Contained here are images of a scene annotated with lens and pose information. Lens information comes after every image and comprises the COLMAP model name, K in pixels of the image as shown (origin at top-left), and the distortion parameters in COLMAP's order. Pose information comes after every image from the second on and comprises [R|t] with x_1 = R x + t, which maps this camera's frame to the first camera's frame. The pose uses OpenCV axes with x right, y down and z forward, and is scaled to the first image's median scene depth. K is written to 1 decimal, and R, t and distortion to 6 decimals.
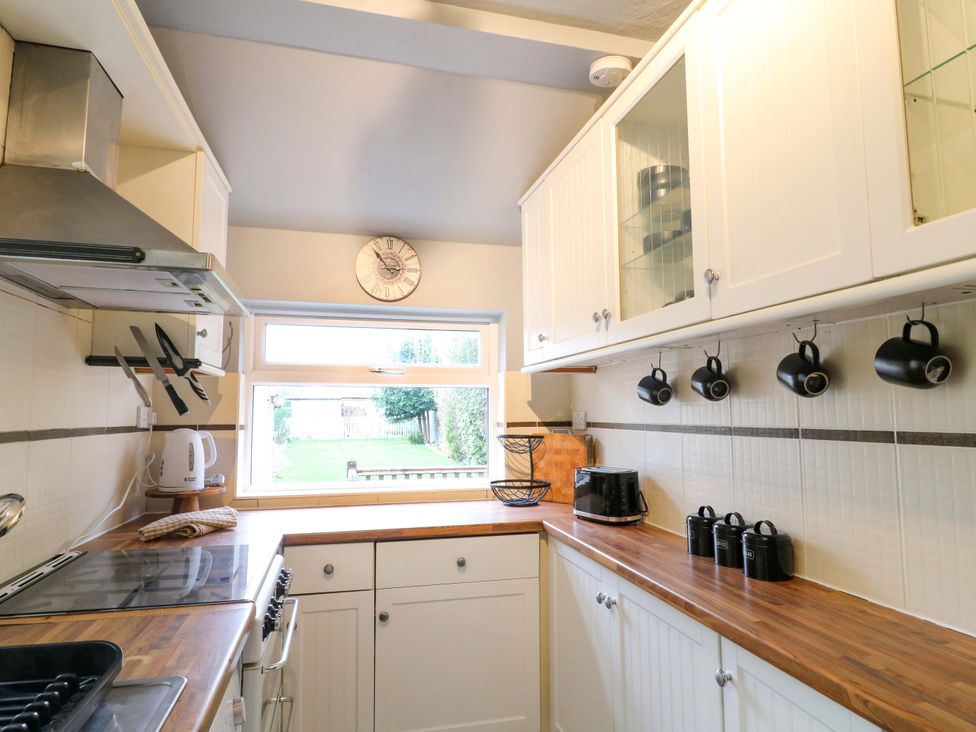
lens RADIAL K [[583.8, 0, 488.0], [0, 583.8, 366.0], [0, 0, 1]] dist [0.005394, -0.014535]
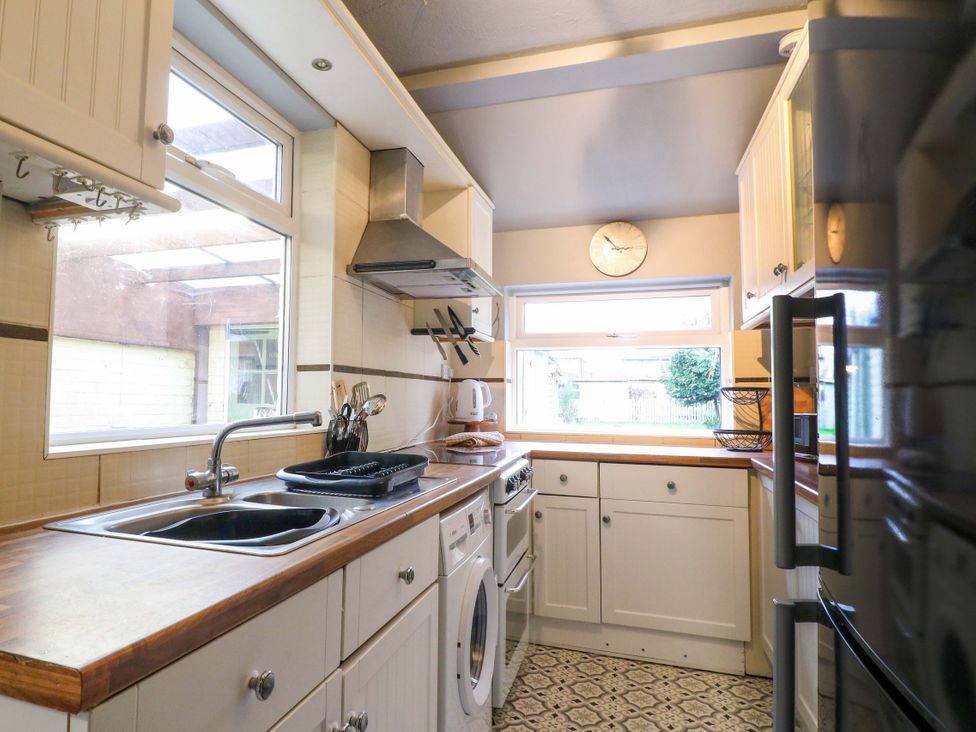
lens RADIAL K [[579.6, 0, 431.4], [0, 579.6, 367.4], [0, 0, 1]] dist [0.000505, -0.000101]
pose [[0.839205, -0.017216, -0.543542, 0.188337], [0.034222, 0.999190, 0.021189, 0.046529], [0.542737, -0.036383, 0.839114, -0.264697]]
